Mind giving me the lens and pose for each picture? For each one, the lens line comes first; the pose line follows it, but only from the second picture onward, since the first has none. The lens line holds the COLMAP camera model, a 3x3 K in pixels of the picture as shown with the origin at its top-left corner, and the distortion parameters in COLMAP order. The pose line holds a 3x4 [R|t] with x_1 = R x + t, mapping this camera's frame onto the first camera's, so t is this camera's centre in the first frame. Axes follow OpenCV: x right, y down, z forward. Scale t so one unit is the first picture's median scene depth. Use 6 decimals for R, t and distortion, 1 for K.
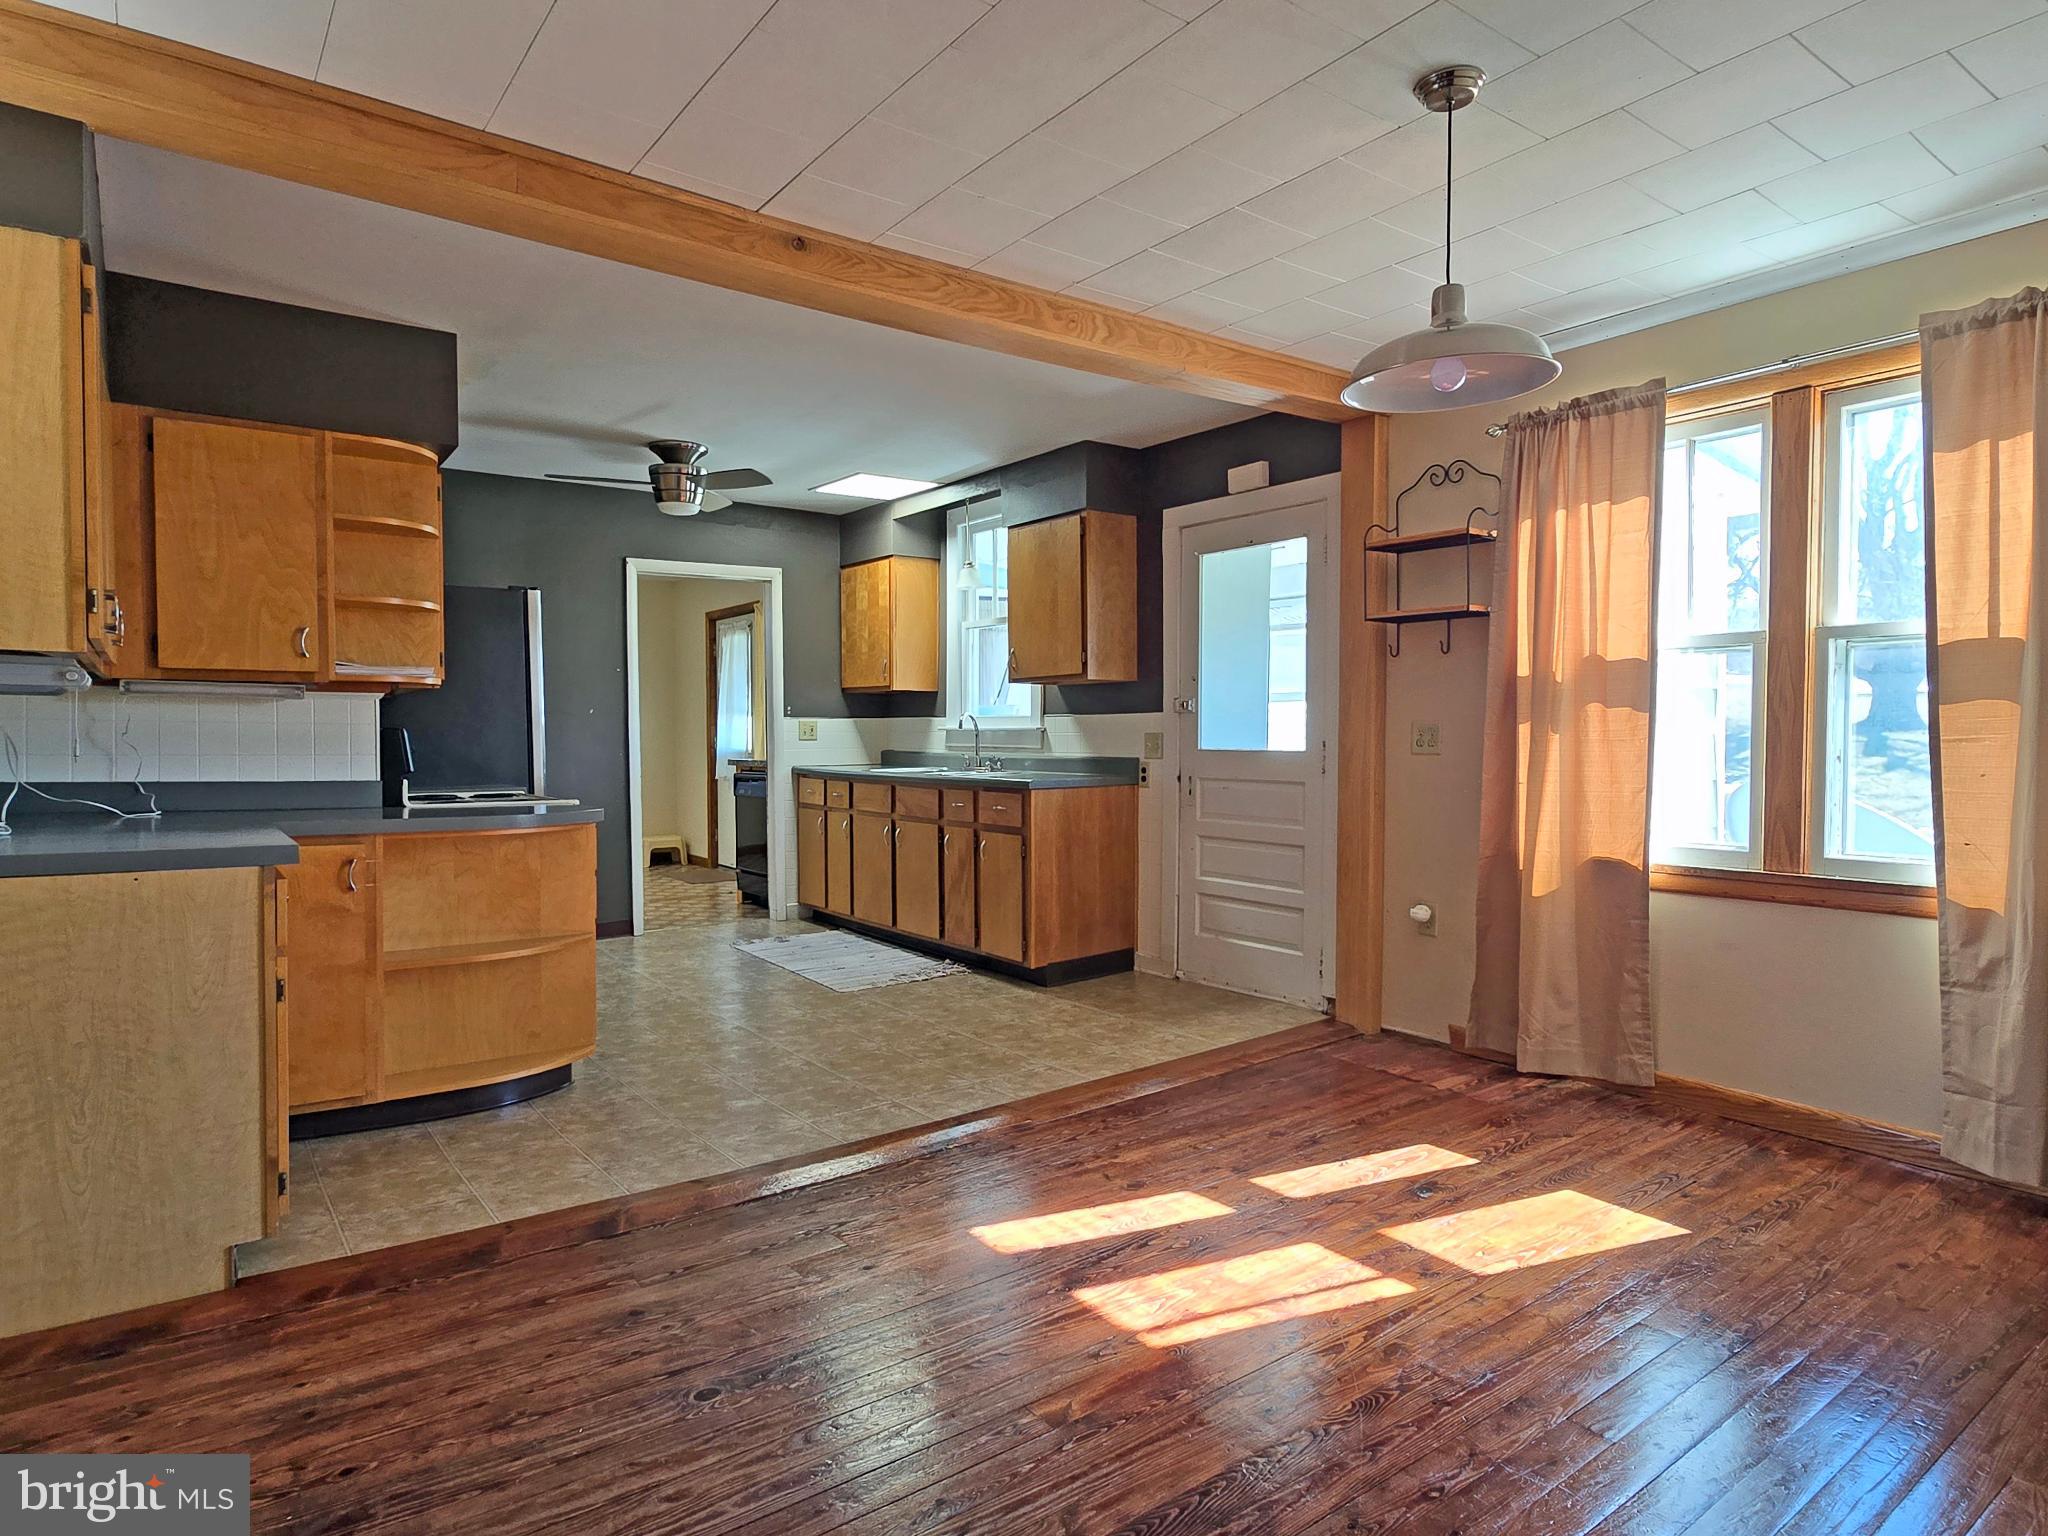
lens RADIAL K [[1173.0, 0, 1024.0], [0, 1173.0, 768.0], [0, 0, 1]] dist [-0.001853, -0.000708]
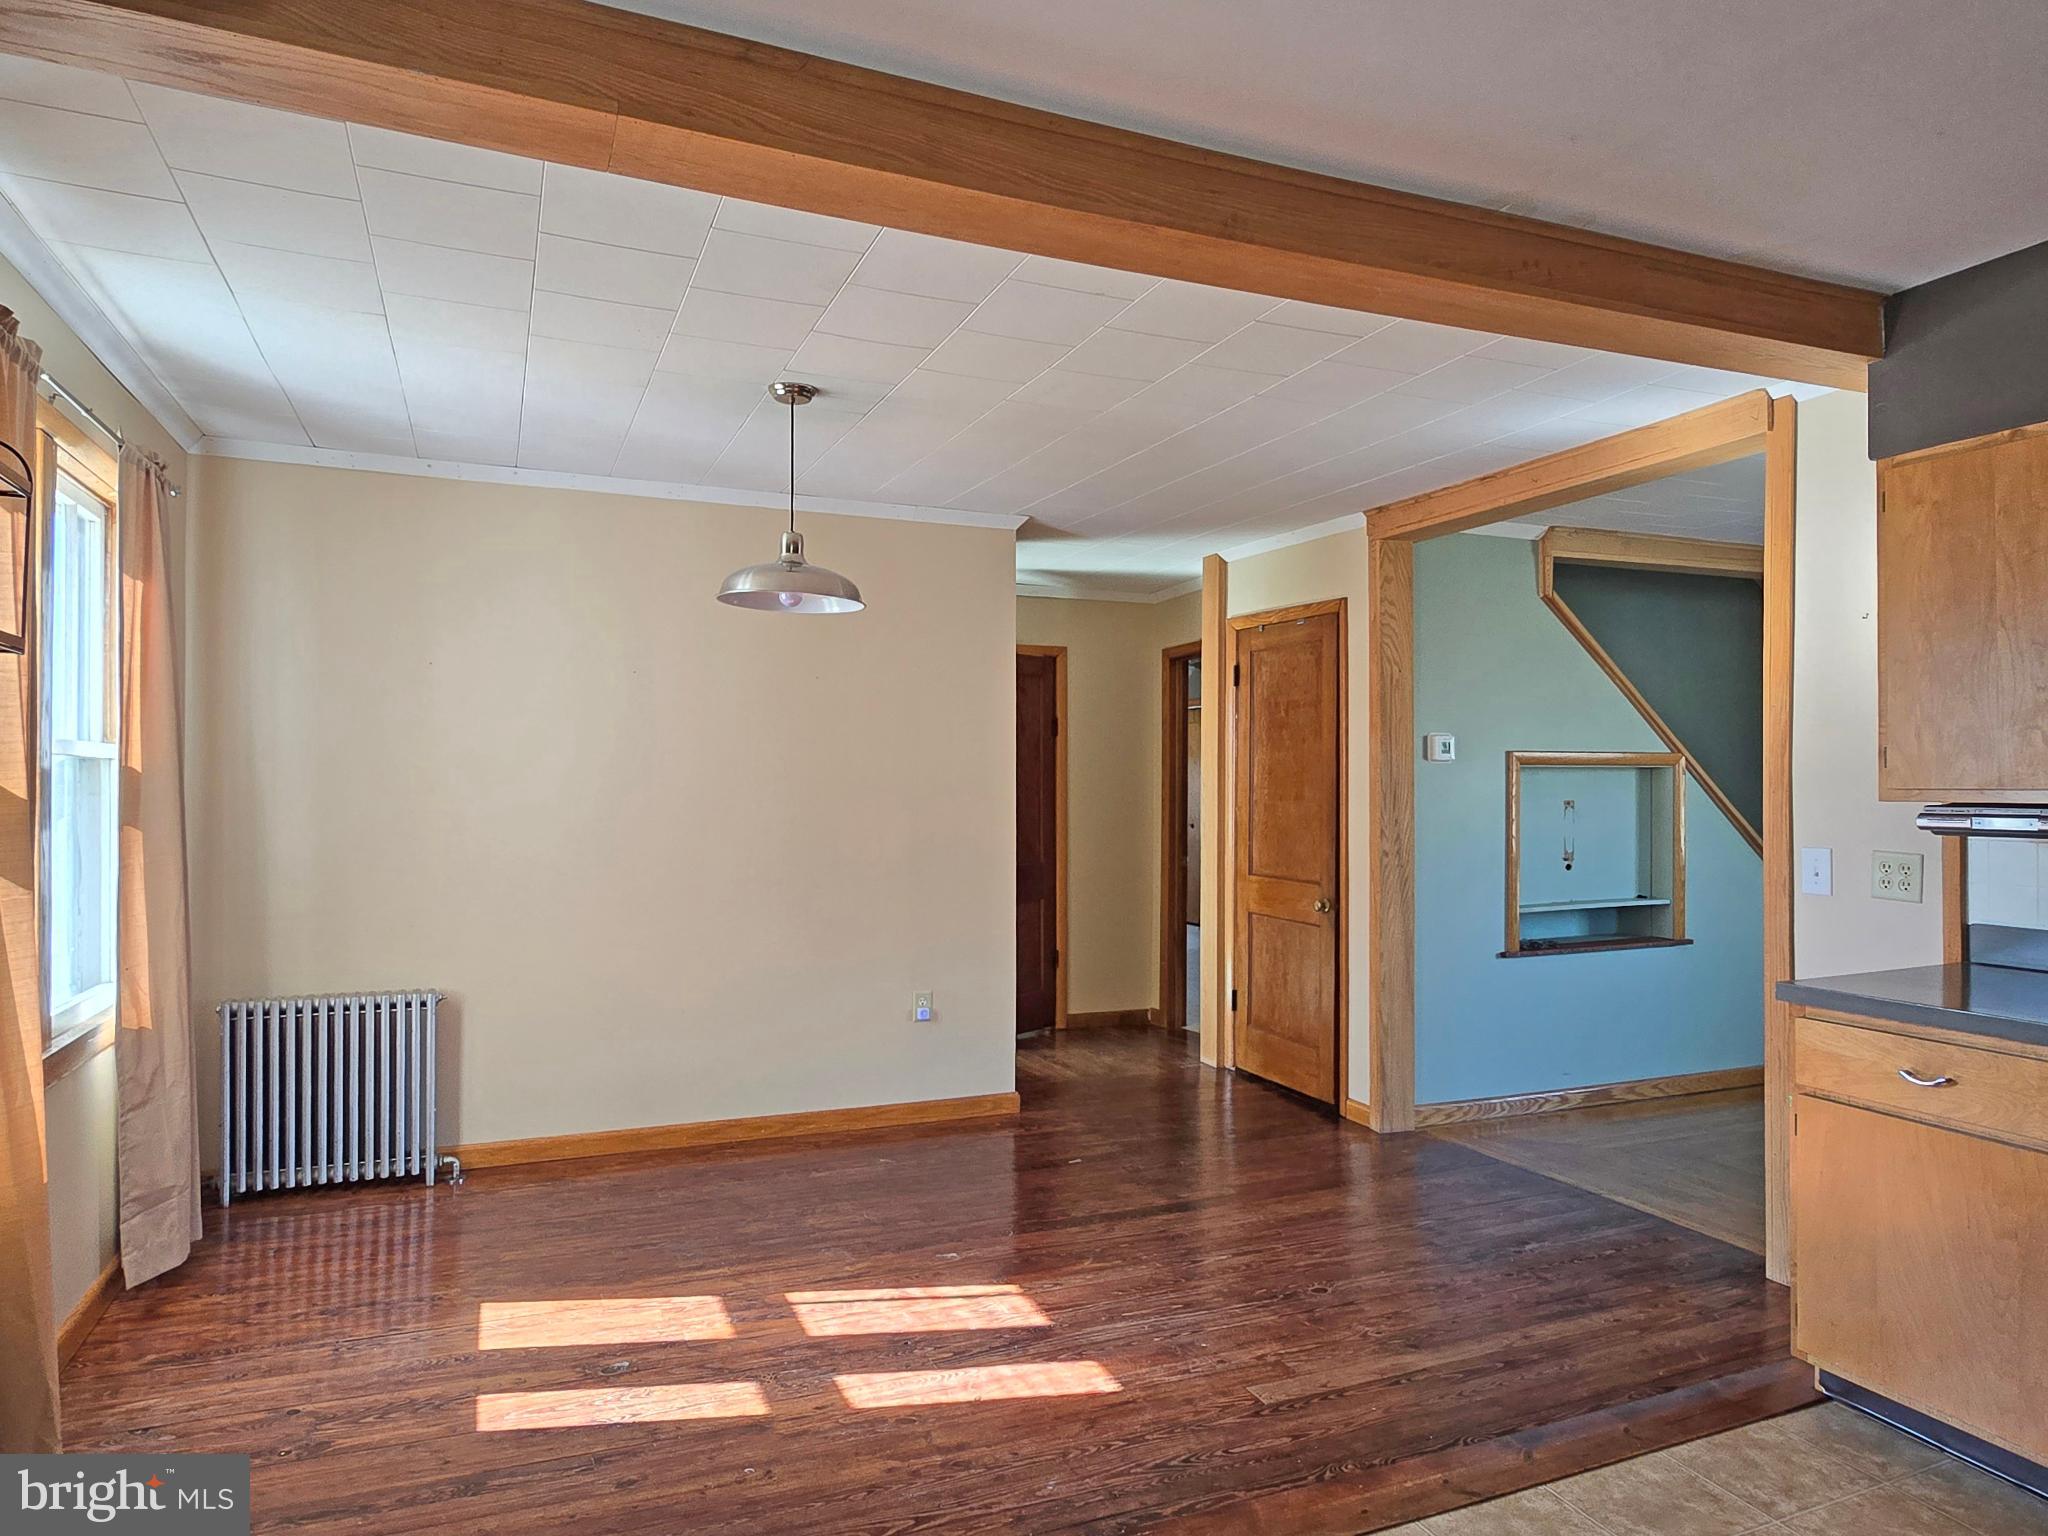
lens RADIAL K [[1267.4, 0, 1024.0], [0, 1267.4, 768.0], [0, 0, 1]] dist [0.002610, -0.004989]
pose [[-0.970465, 0.002989, 0.241223, -0.205551], [0.007520, 0.999812, 0.017864, -0.120675], [-0.241124, 0.019151, -0.970305, 1.860657]]
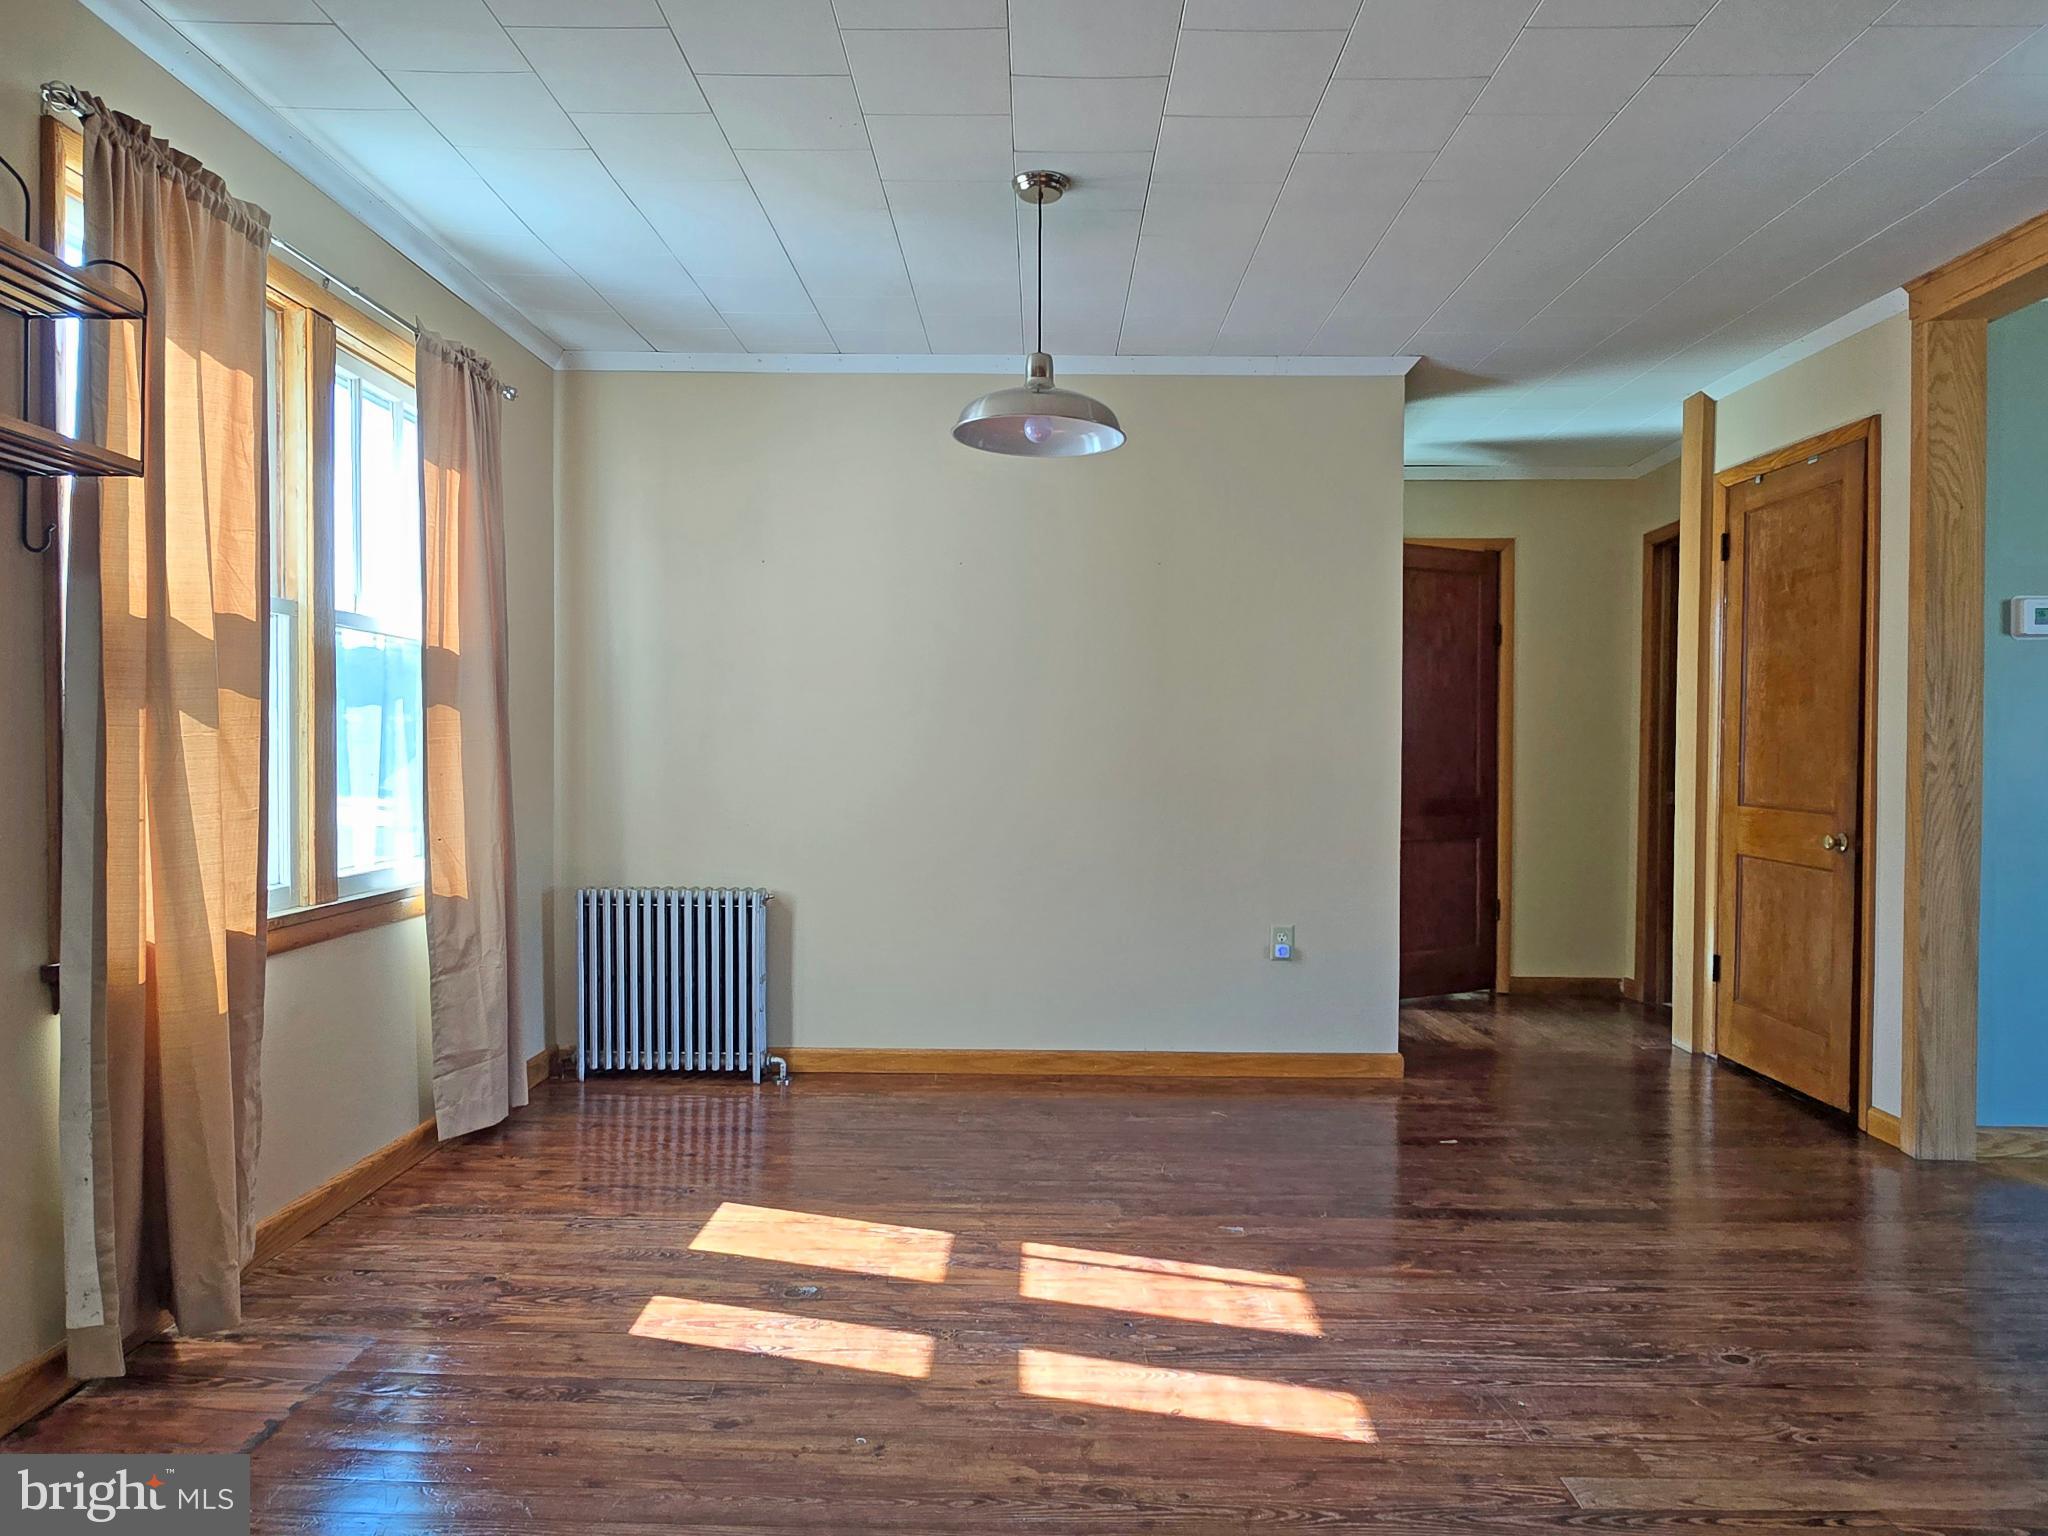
lens RADIAL K [[1267.4, 0, 1024.0], [0, 1267.4, 768.0], [0, 0, 1]] dist [0.002610, -0.004989]
pose [[-0.793011, -0.009611, 0.609131, -0.313146], [0.017171, 0.999126, 0.038118, -0.033744], [-0.608965, 0.040687, -0.792153, 1.578626]]
